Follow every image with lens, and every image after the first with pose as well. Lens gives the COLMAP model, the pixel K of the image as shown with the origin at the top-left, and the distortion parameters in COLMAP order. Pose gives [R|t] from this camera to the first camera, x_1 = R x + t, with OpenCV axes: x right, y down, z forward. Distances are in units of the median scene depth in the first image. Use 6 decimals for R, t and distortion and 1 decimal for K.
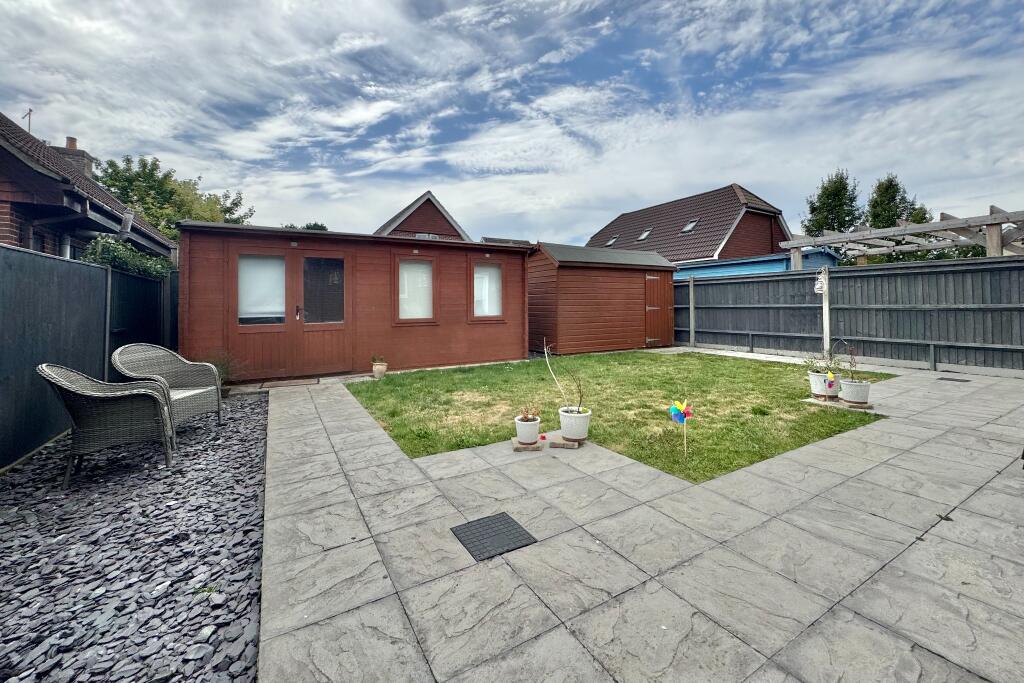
lens RADIAL K [[418.2, 0, 524.0], [0, 418.2, 301.4], [0, 0, 1]] dist [-0.000073, -0.000042]
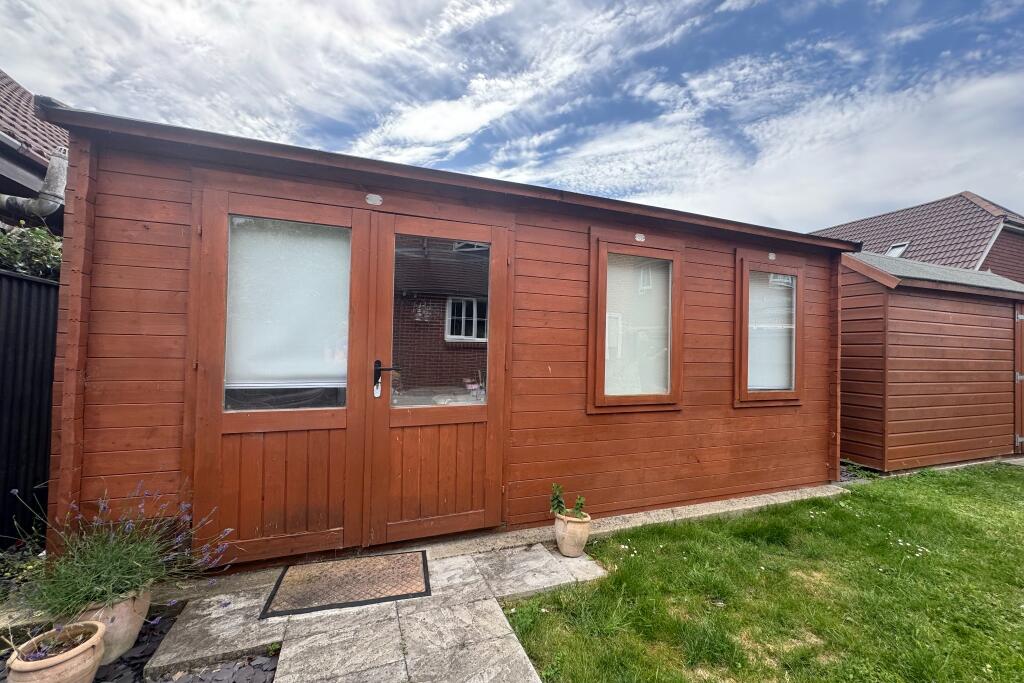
lens RADIAL K [[418.2, 0, 527.7], [0, 418.2, 344.3], [0, 0, 1]] dist [-0.000073, -0.000042]
pose [[0.985641, 0.031575, -0.165878, -0.269977], [-0.031846, 0.999492, 0.001025, -0.006222], [0.165826, 0.004272, 0.986146, 0.507180]]
